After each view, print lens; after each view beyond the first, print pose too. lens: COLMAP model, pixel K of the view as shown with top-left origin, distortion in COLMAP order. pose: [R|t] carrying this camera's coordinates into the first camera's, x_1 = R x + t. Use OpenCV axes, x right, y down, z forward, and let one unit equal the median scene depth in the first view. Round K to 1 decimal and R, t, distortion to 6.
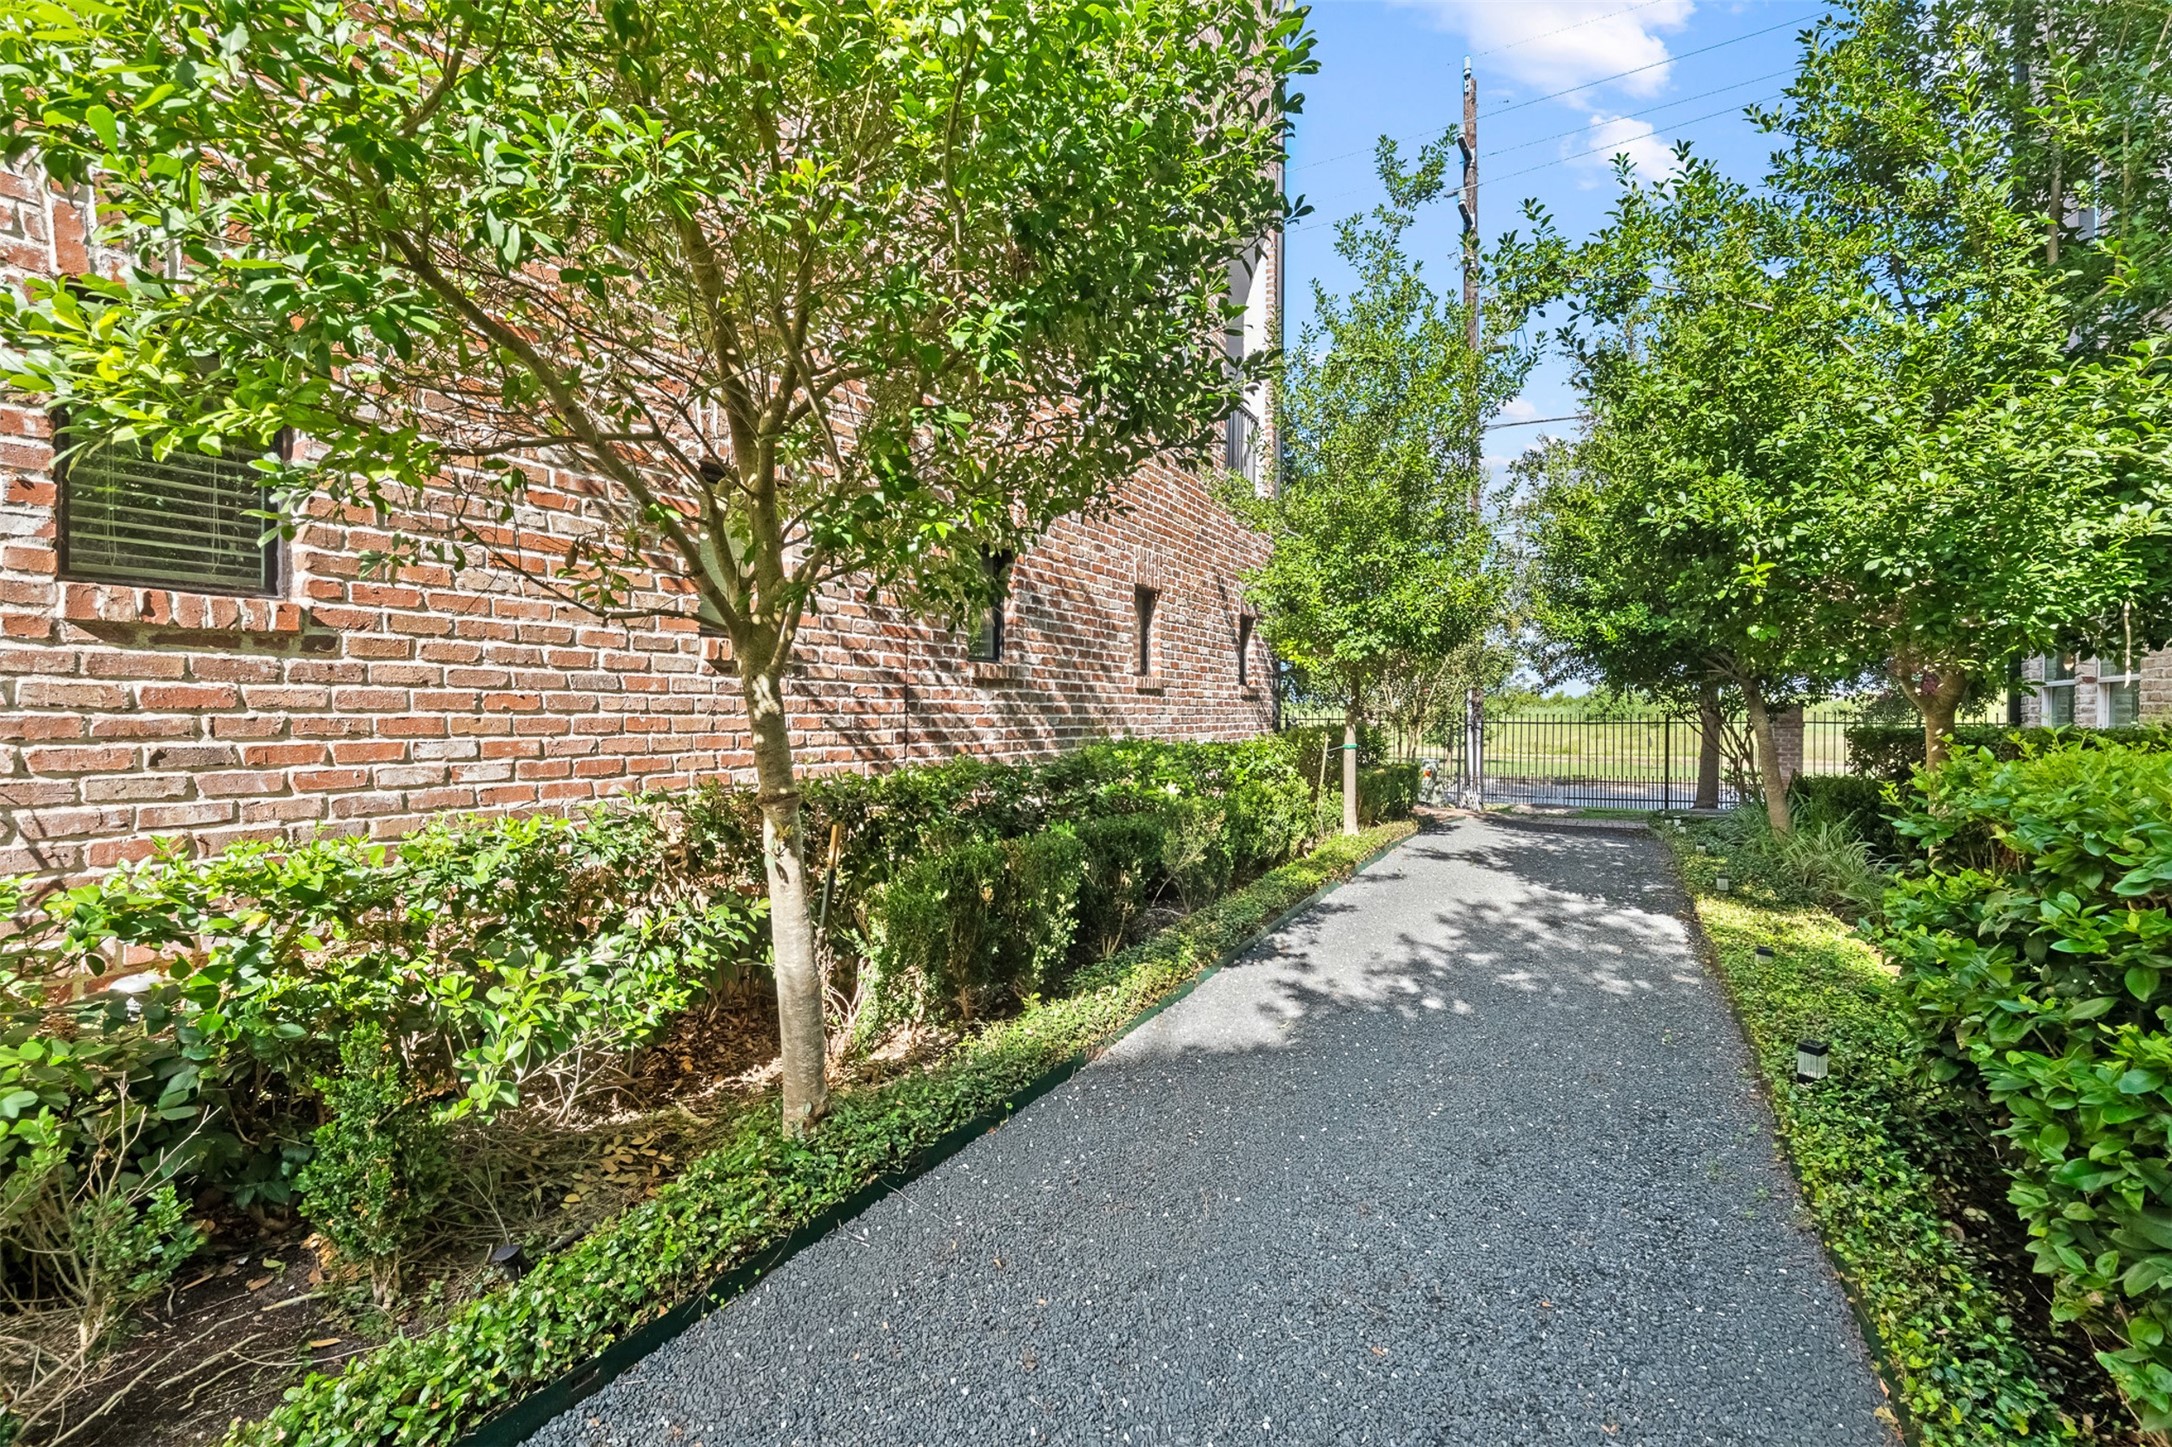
lens RADIAL K [[890.6, 0, 1086.0], [0, 890.6, 723.5], [0, 0, 1]] dist [-0.009363, 0.000142]
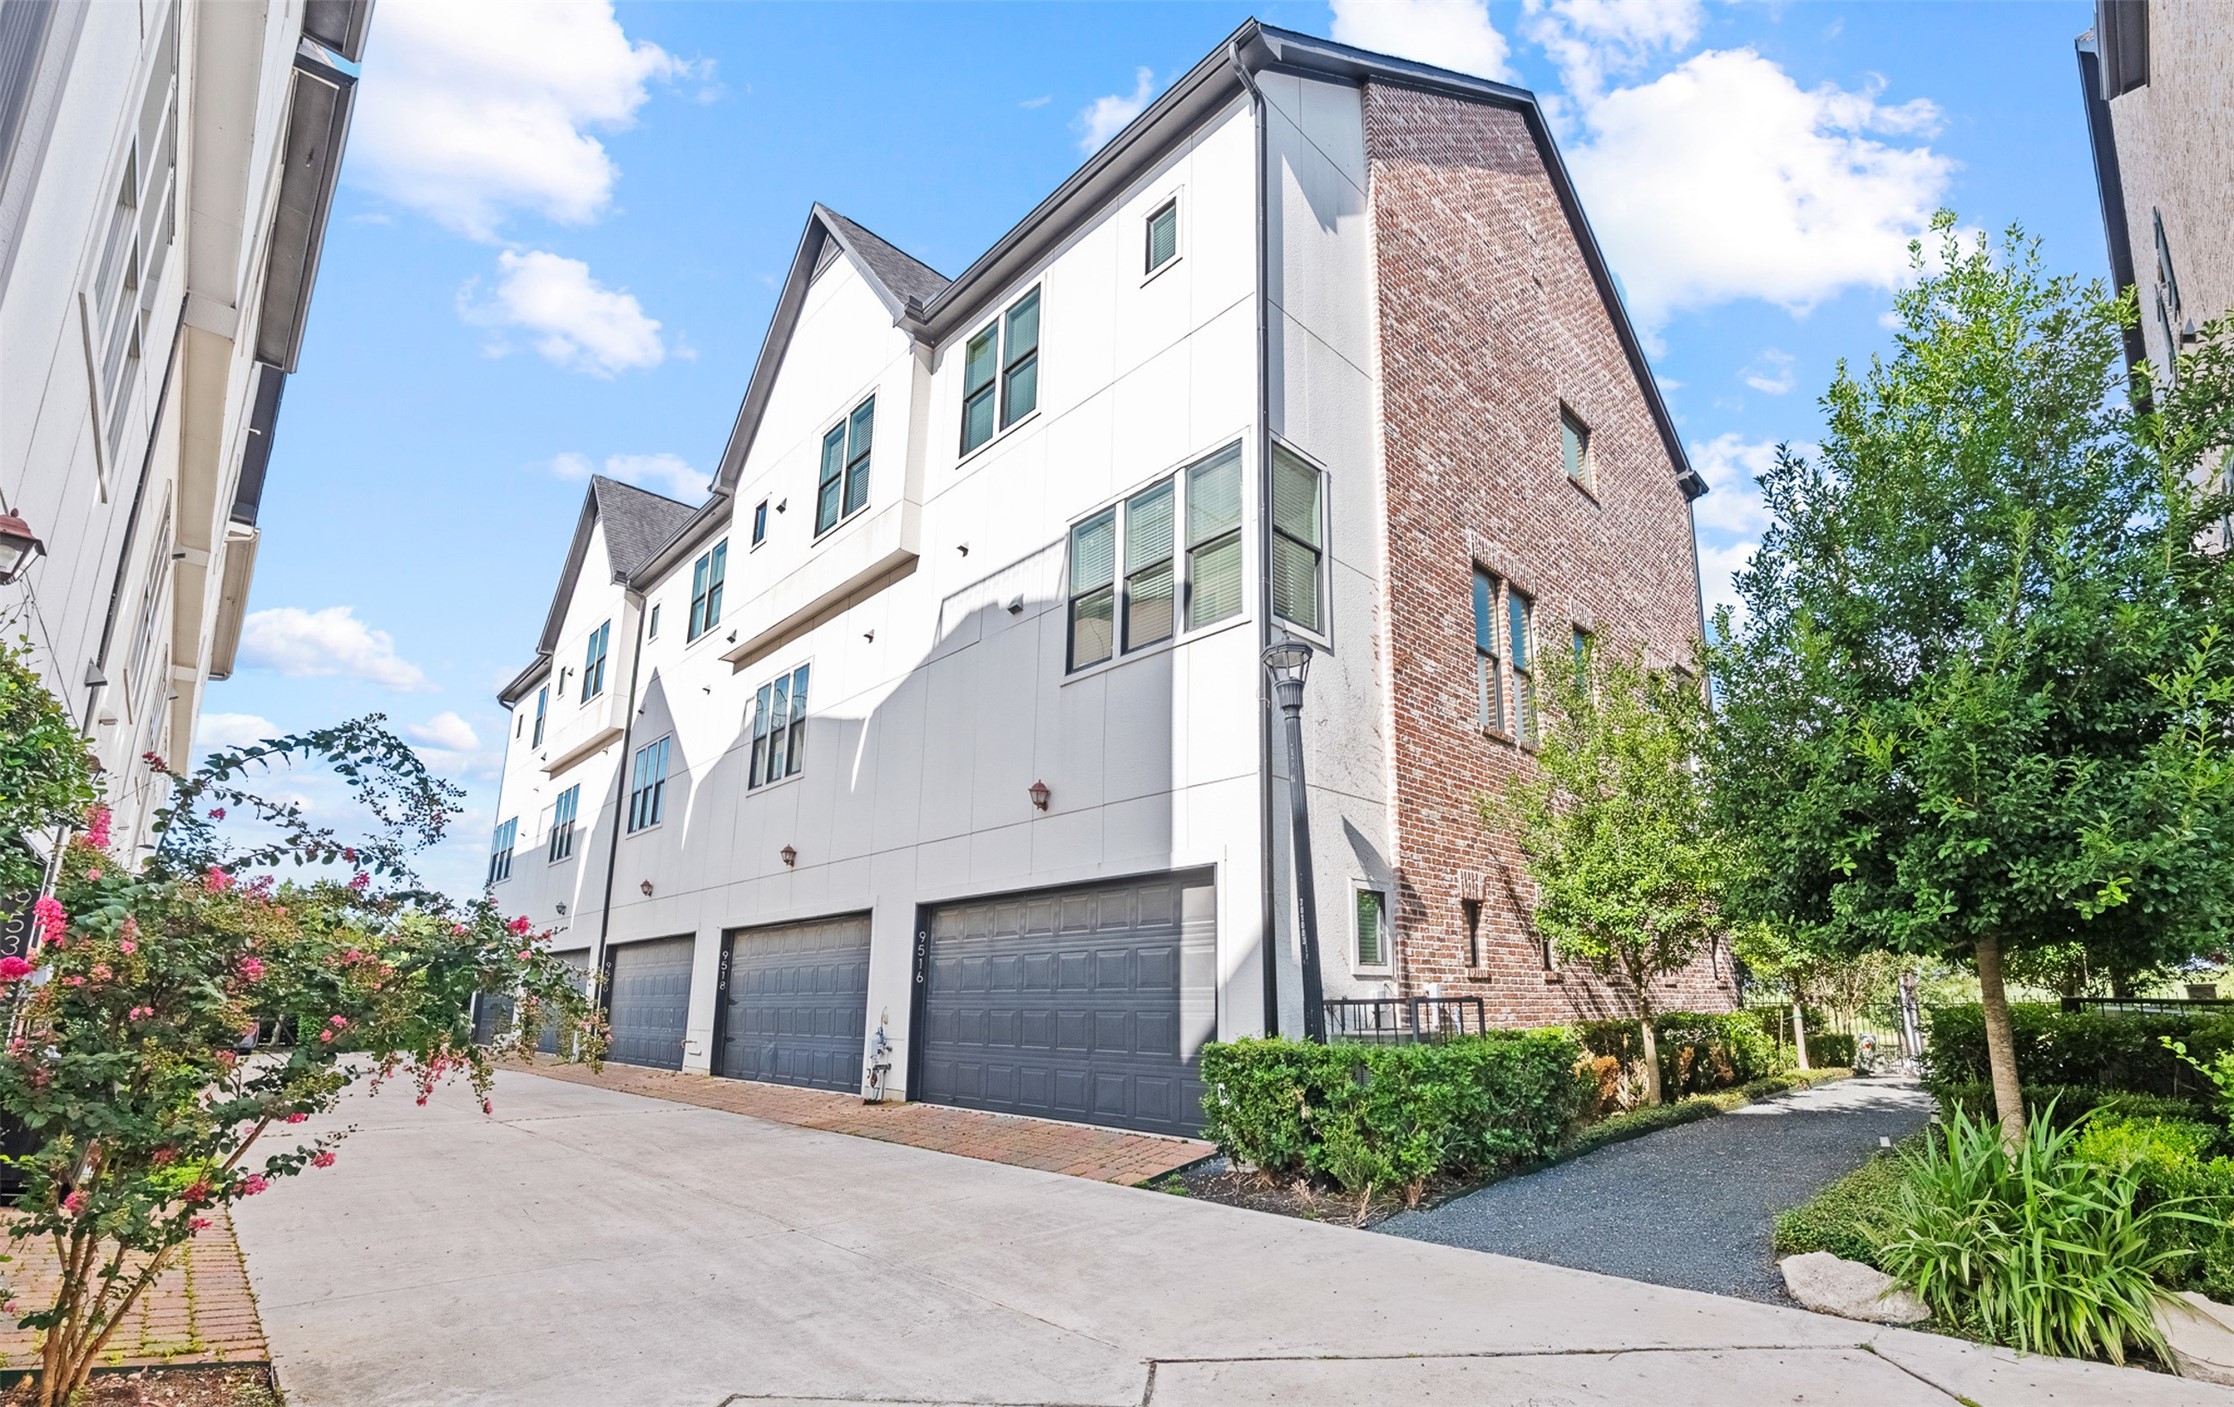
lens RADIAL K [[983.7, 0, 1210.2], [0, 983.7, 804.9], [0, 0, 1]] dist [-0.000185, 0.000005]
pose [[0.972196, -0.050288, -0.228704, -0.331982], [0.002435, 0.978787, -0.204867, 0.011344], [0.234155, 0.198614, 0.951695, -1.091745]]
